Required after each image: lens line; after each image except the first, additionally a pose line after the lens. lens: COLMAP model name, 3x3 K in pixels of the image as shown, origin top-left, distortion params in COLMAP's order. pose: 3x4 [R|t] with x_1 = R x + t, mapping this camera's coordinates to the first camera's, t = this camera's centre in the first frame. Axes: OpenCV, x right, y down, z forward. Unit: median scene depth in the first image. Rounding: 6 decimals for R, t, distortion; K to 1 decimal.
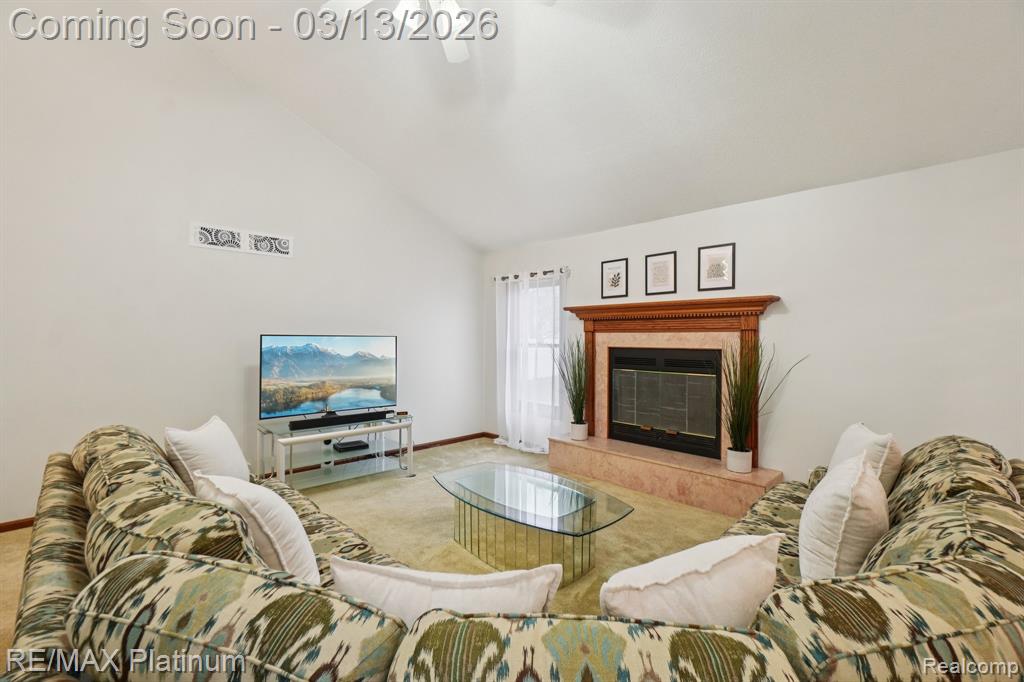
lens RADIAL K [[445.6, 0, 511.3], [0, 445.6, 336.9], [0, 0, 1]] dist [-0.000908, 0.000050]
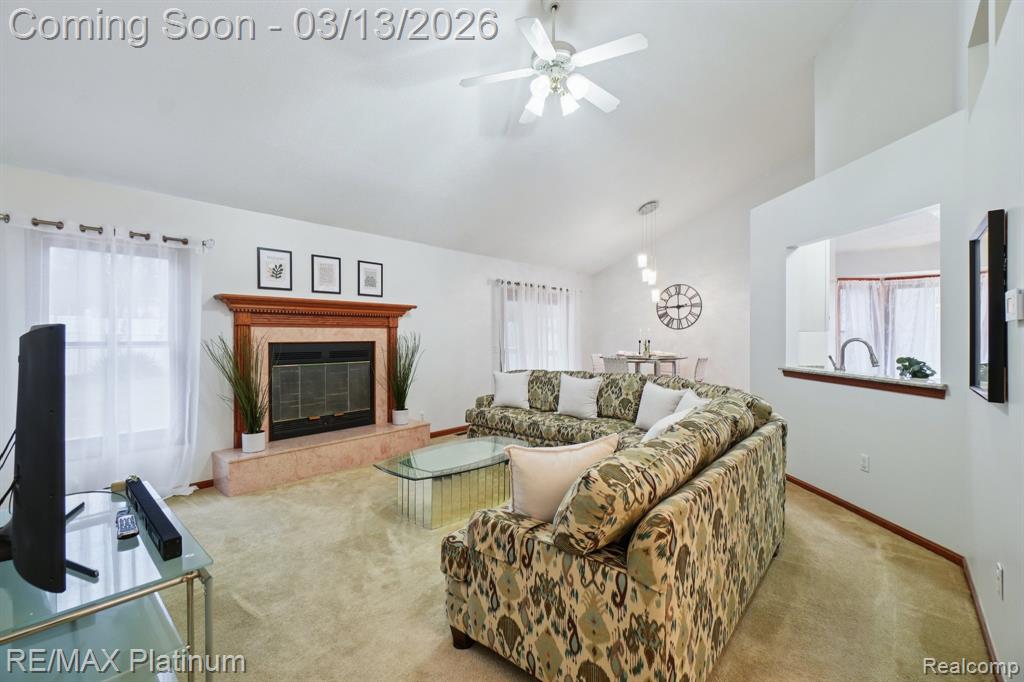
lens RADIAL K [[445.6, 0, 509.8], [0, 445.6, 340.5], [0, 0, 1]] dist [-0.000908, 0.000050]
pose [[-0.071952, -0.011802, 0.997338, -0.759772], [0.002581, 0.999924, 0.012019, 0.009067], [-0.997405, 0.003439, -0.071916, 0.592558]]
